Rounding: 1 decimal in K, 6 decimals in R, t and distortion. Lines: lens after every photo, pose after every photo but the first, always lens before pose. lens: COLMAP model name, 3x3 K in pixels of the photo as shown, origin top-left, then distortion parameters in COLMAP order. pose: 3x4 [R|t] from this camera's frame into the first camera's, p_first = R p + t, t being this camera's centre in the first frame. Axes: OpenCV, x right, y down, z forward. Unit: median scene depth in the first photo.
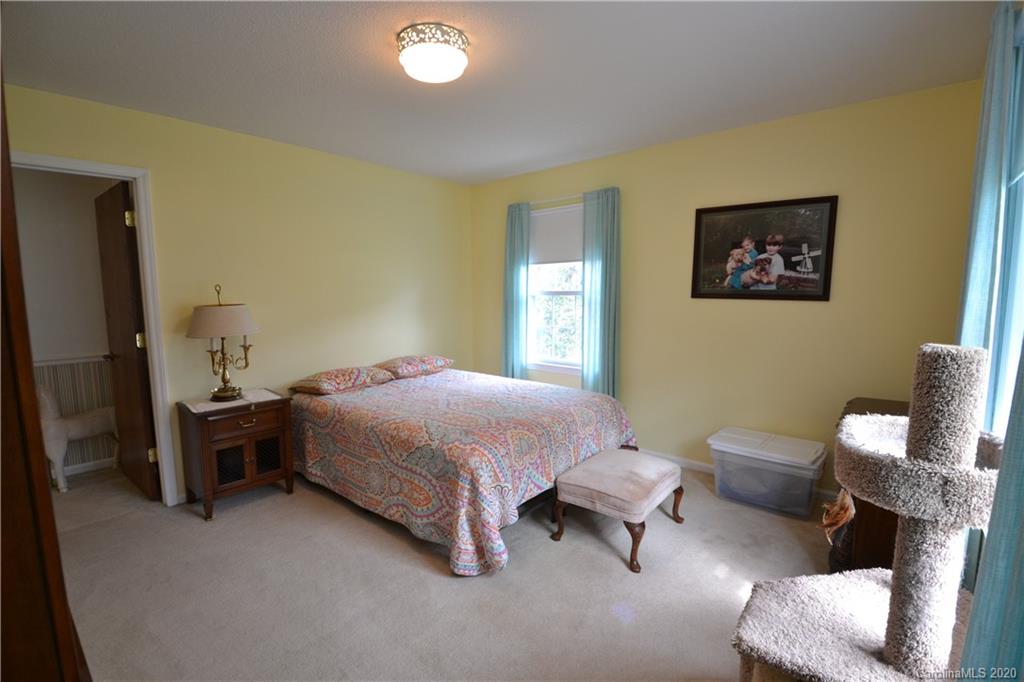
lens RADIAL K [[457.2, 0, 506.2], [0, 457.2, 338.9], [0, 0, 1]] dist [0.006410, -0.015007]
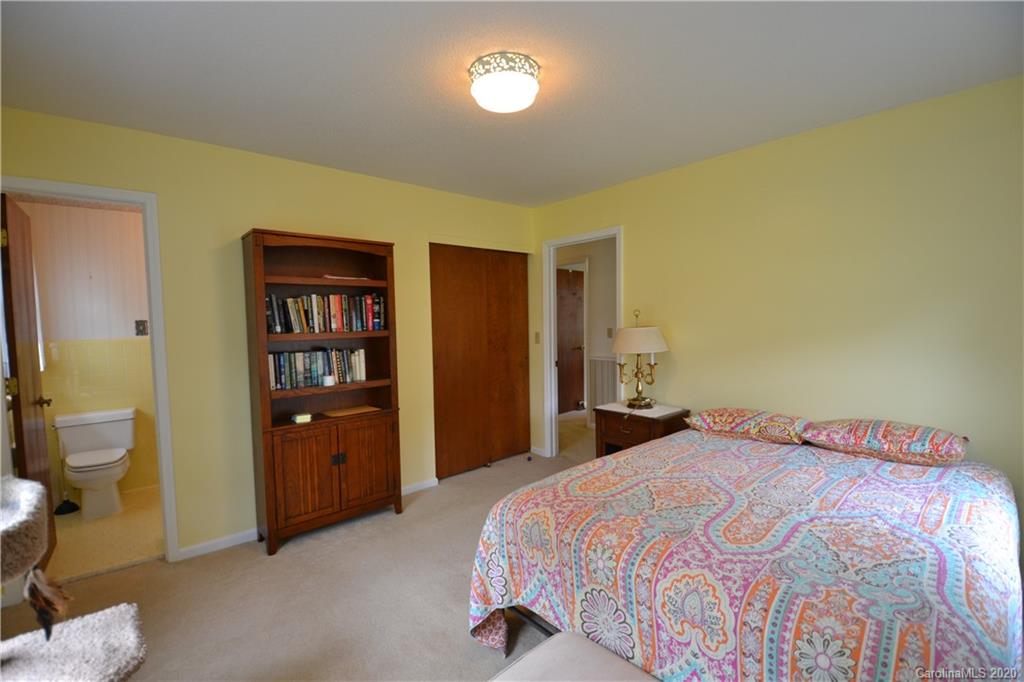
lens RADIAL K [[457.2, 0, 505.8], [0, 457.2, 347.0], [0, 0, 1]] dist [0.006410, -0.015007]
pose [[-0.143964, 0.068752, -0.987192, 0.680902], [-0.080706, 0.993445, 0.080957, -0.104083], [0.986286, 0.091327, -0.137472, 0.954273]]
